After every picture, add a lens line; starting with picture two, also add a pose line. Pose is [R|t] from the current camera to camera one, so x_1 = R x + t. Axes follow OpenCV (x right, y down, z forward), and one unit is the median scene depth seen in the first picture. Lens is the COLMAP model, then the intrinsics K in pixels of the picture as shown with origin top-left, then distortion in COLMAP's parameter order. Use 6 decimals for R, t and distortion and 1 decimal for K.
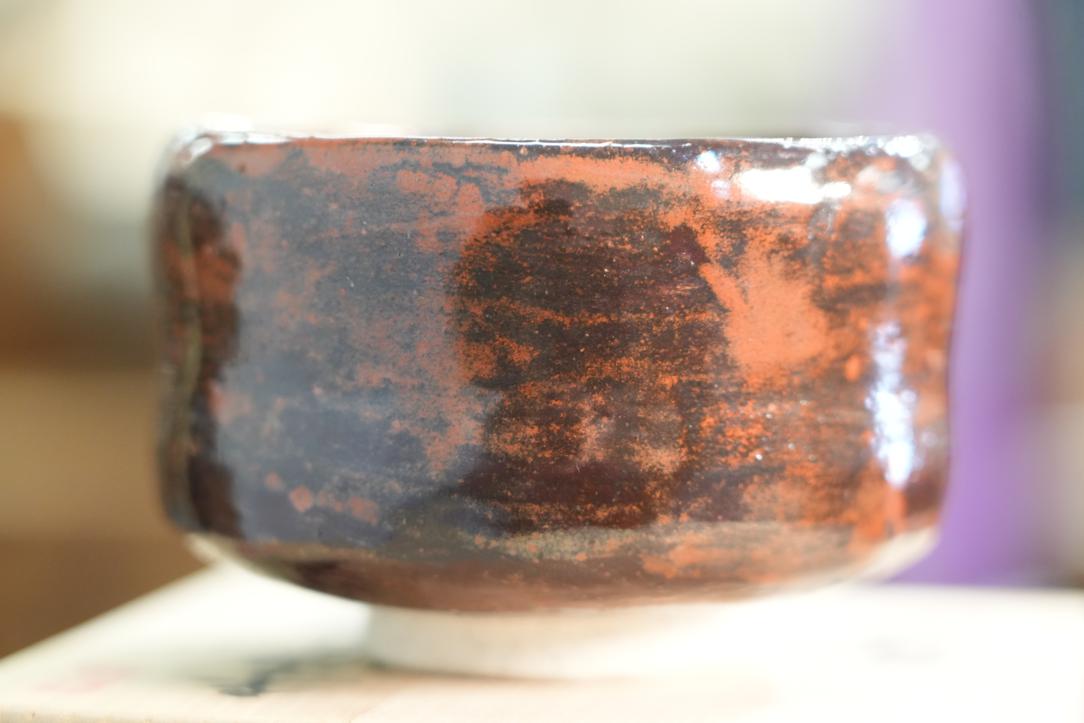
lens RADIAL K [[3301.6, 0, 542.0], [0, 3301.6, 361.5], [0, 0, 1]] dist [-0.140639, -0.231958]
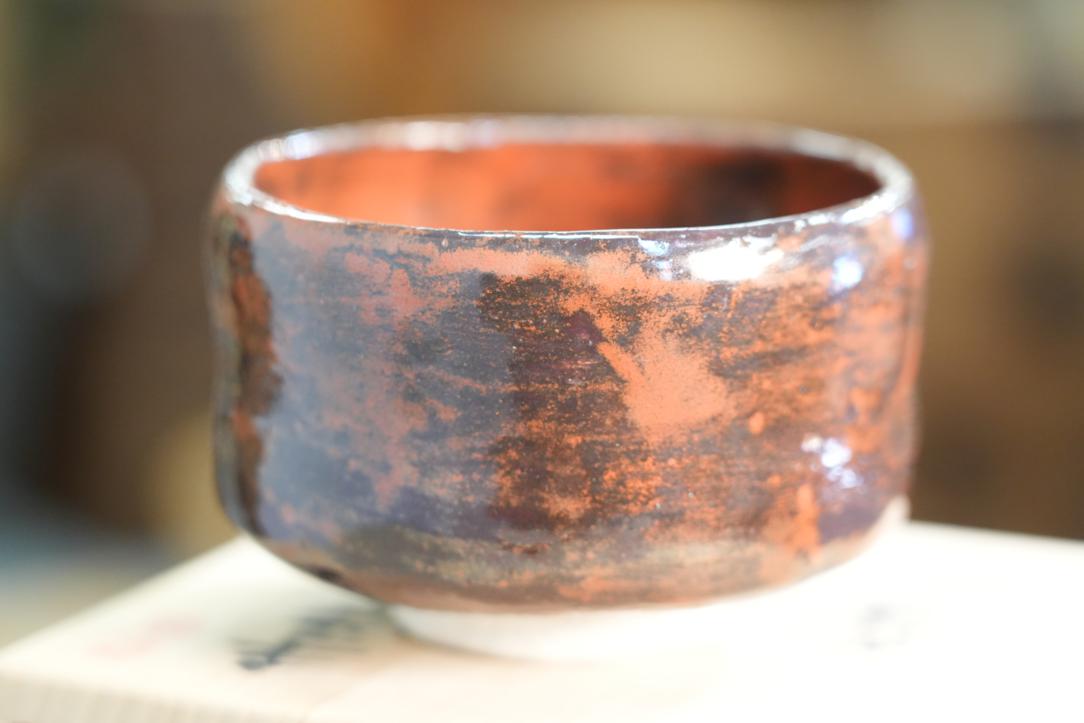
lens RADIAL K [[3301.6, 0, 542.0], [0, 3301.6, 361.5], [0, 0, 1]] dist [-0.140639, -0.231958]
pose [[0.972343, 0.040885, -0.229951, 0.291250], [-0.009674, 0.990764, 0.135251, -0.177052], [0.233357, -0.129286, 0.963758, -0.109773]]
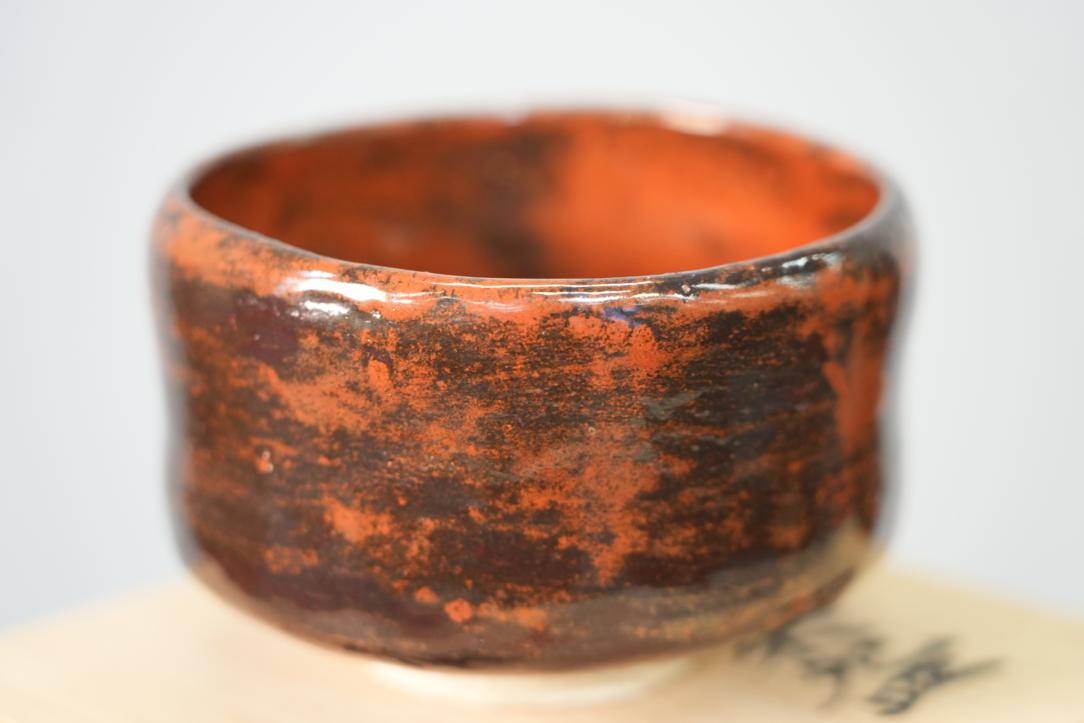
lens RADIAL K [[3301.6, 0, 542.0], [0, 3301.6, 361.5], [0, 0, 1]] dist [-0.140639, -0.231958]
pose [[0.903684, -0.142449, 0.403811, -0.477446], [0.050811, 0.972054, 0.229194, -0.284945], [-0.425174, -0.186601, 0.885668, 0.066671]]
